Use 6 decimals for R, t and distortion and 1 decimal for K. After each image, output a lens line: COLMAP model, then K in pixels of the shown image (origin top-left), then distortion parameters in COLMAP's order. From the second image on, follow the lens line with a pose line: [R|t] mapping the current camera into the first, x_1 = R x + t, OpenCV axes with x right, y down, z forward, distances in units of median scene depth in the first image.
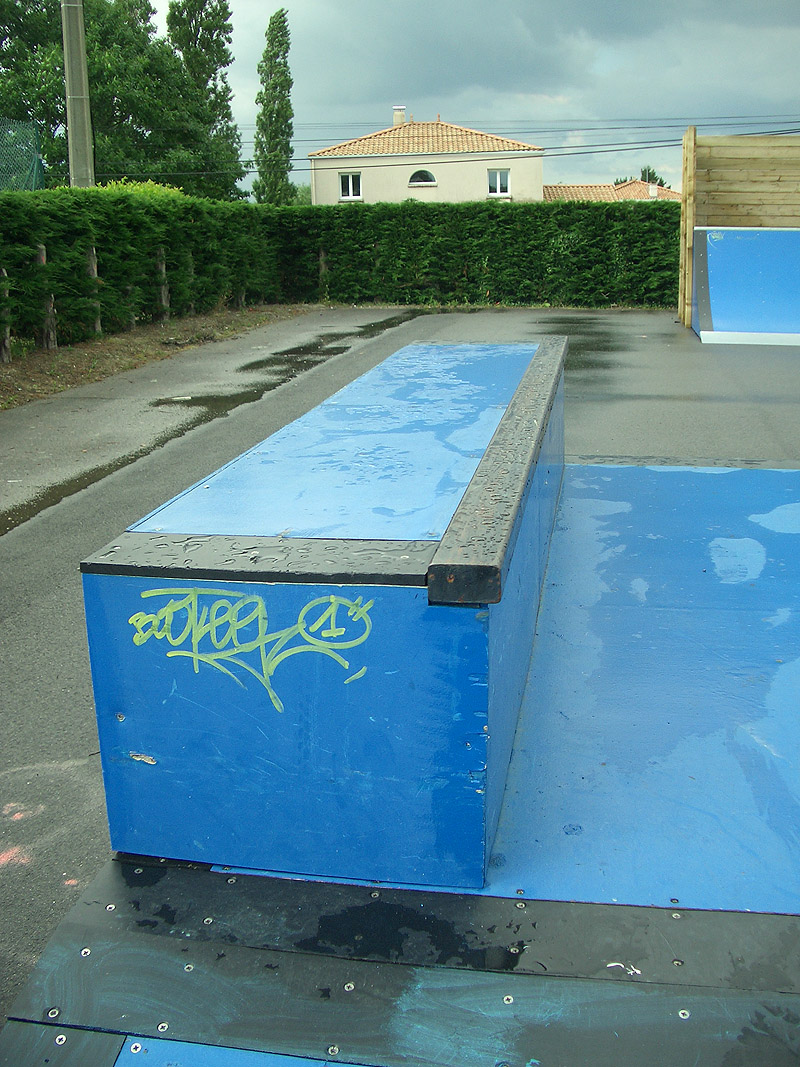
lens RADIAL K [[1116.6, 0, 400.0], [0, 1116.6, 533.5], [0, 0, 1]] dist [-0.285581, 0.334225]
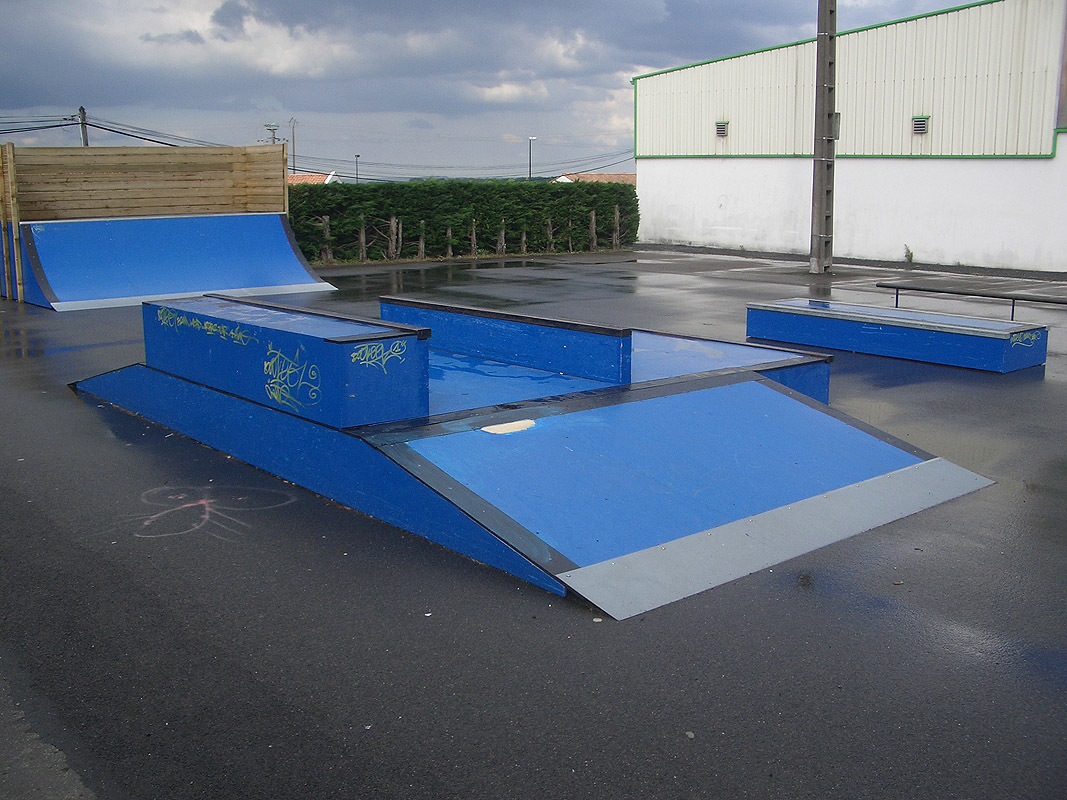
lens RADIAL K [[1100.5, 0, 533.5], [0, 1100.5, 400.0], [0, 0, 1]] dist [-0.101672, -0.006963]
pose [[0.632629, -0.129479, 0.763555, -2.771734], [0.203110, 0.979153, -0.002244, 0.367665], [-0.747347, 0.156506, 0.645739, -1.894702]]
